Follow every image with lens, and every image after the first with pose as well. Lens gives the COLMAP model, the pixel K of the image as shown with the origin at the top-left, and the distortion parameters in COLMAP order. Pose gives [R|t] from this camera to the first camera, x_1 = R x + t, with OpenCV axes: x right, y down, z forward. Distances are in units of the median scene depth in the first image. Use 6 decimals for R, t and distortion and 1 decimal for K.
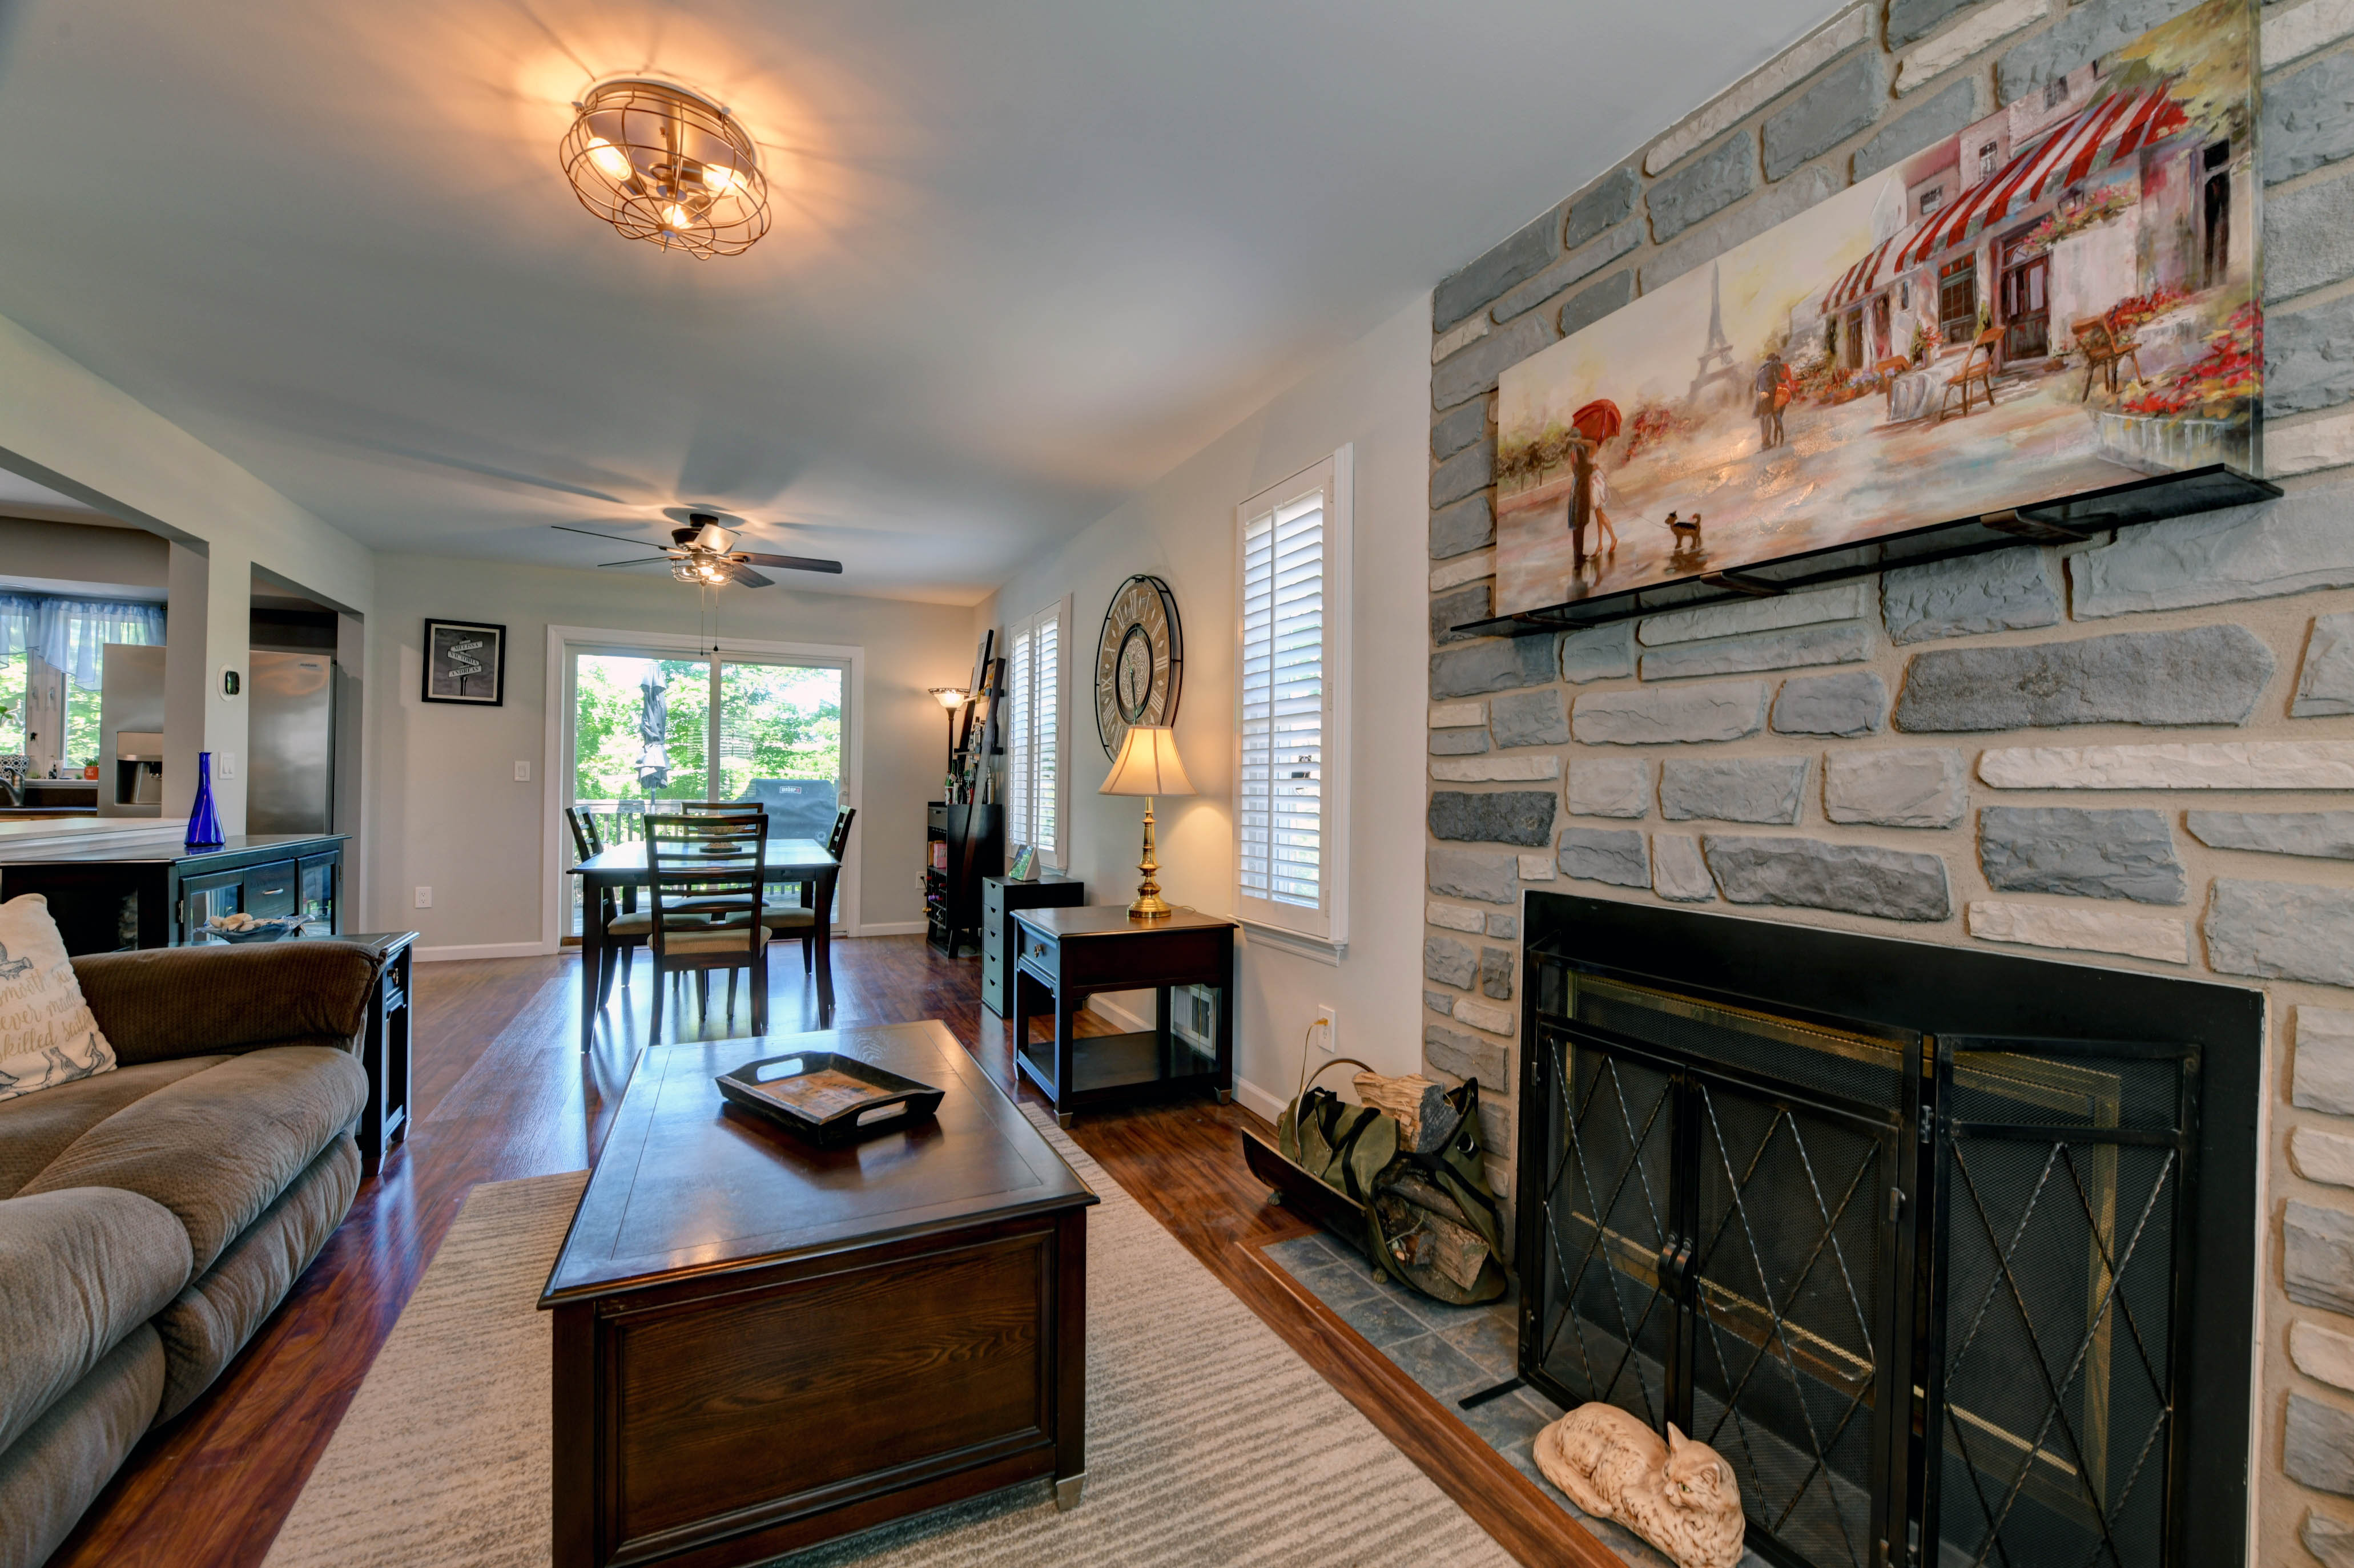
lens RADIAL K [[931.7, 0, 1184.7], [0, 931.7, 785.0], [0, 0, 1]] dist [-0.009973, -0.000643]
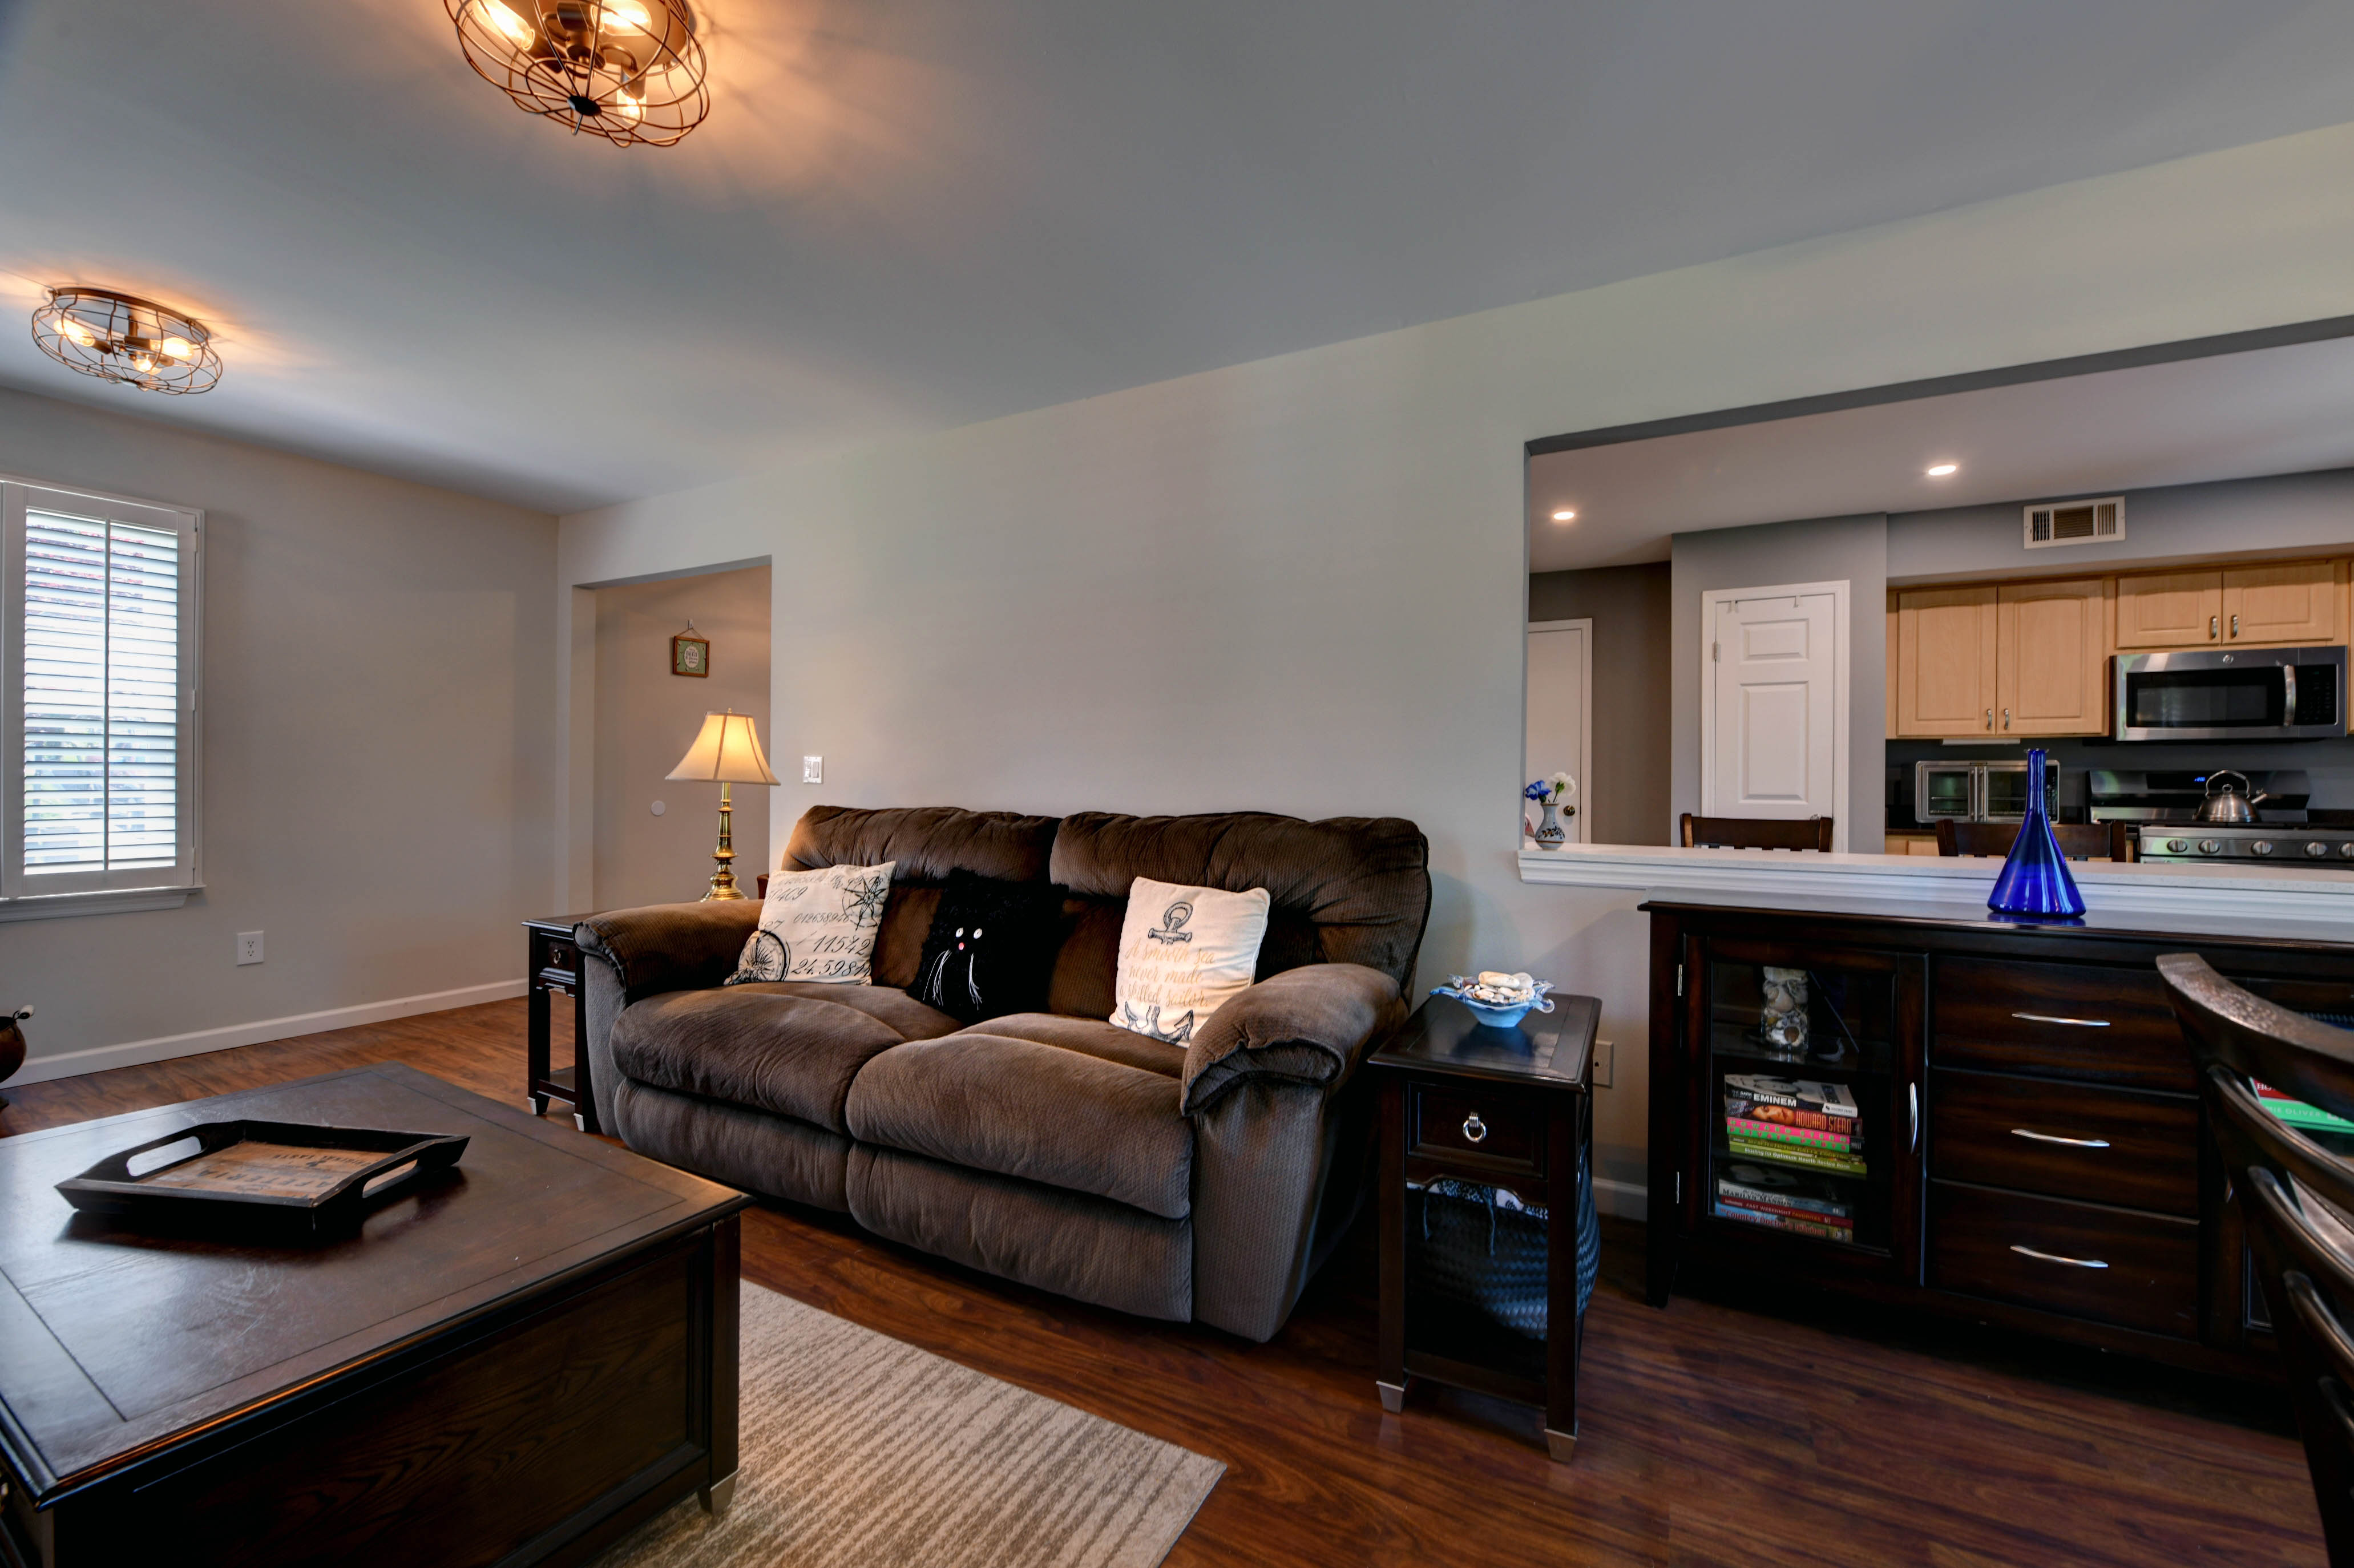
lens RADIAL K [[924.4, 0, 1184.9], [0, 924.4, 781.6], [0, 0, 1]] dist [-0.009844, -0.000468]
pose [[-0.814535, -0.019416, -0.579790, -0.455778], [-0.017449, 0.999808, -0.008968, -0.000430], [0.579852, 0.002812, -0.814717, 1.686468]]
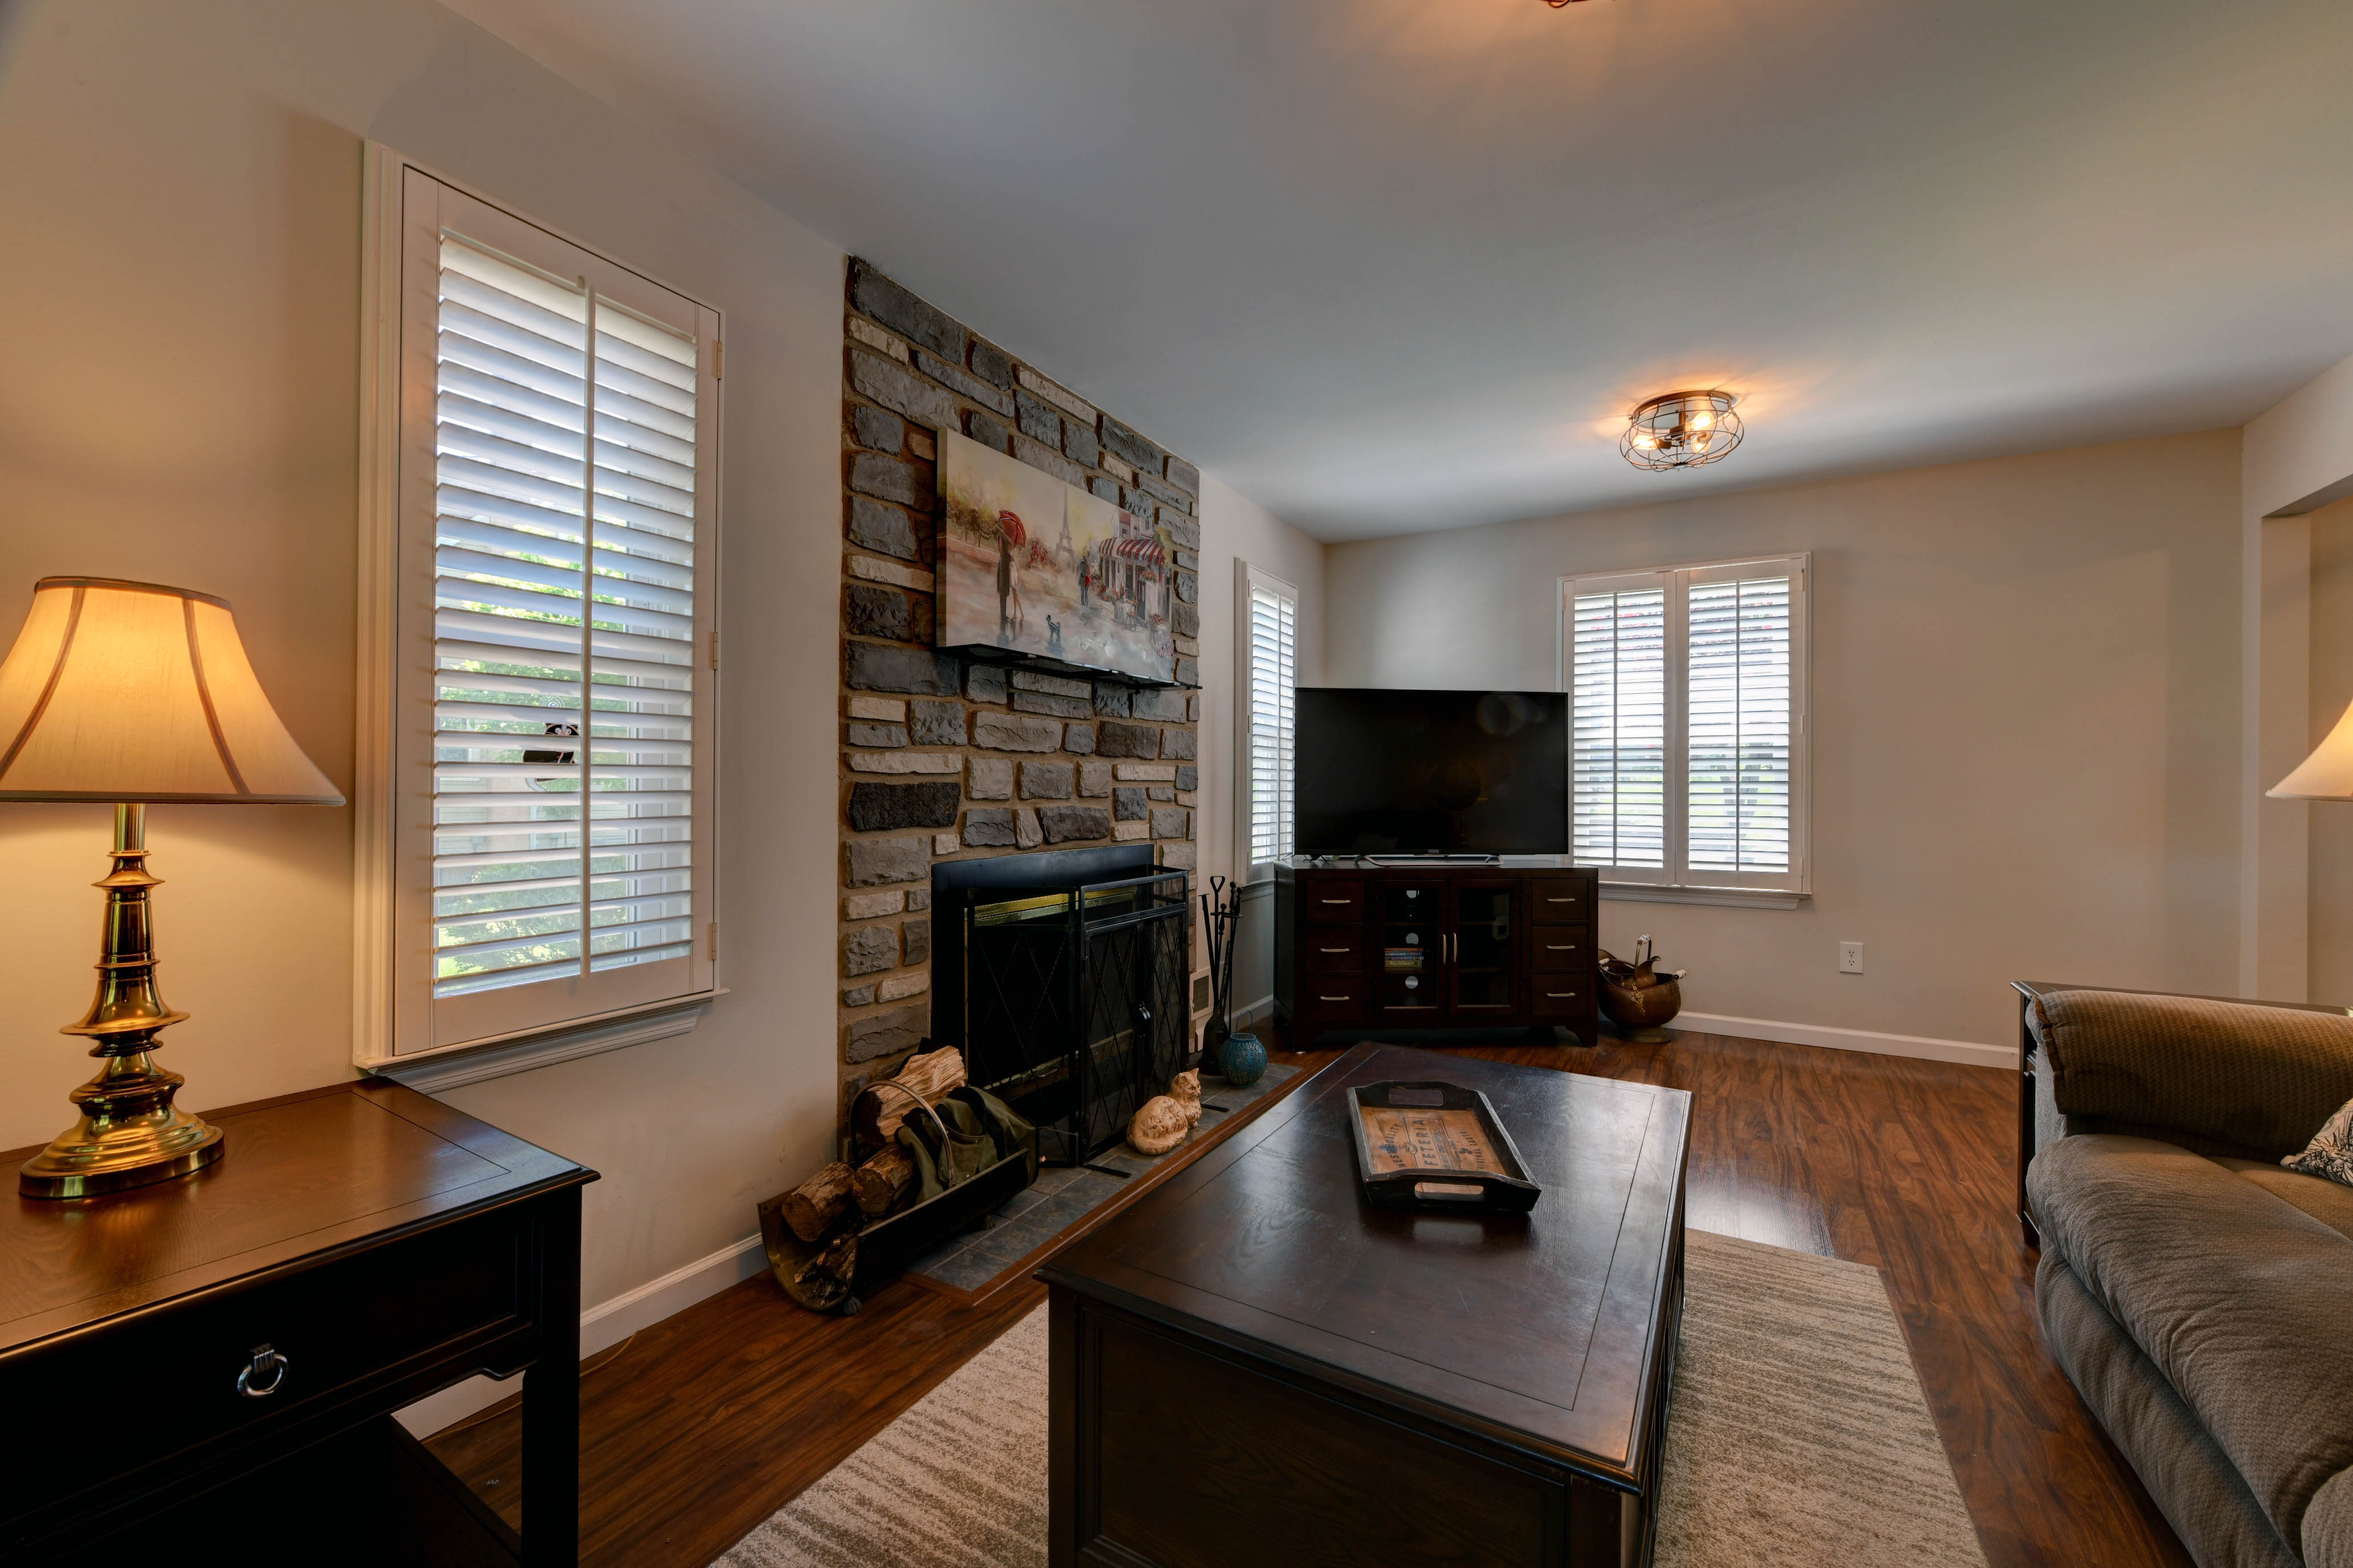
lens RADIAL K [[931.2, 0, 1184.2], [0, 931.2, 785.0], [0, 0, 1]] dist [-0.009973, -0.000643]
pose [[-0.558007, -0.017277, 0.829657, -0.797413], [-0.016750, 0.999814, 0.009555, -0.006555], [-0.829668, -0.008565, -0.558192, 1.375400]]
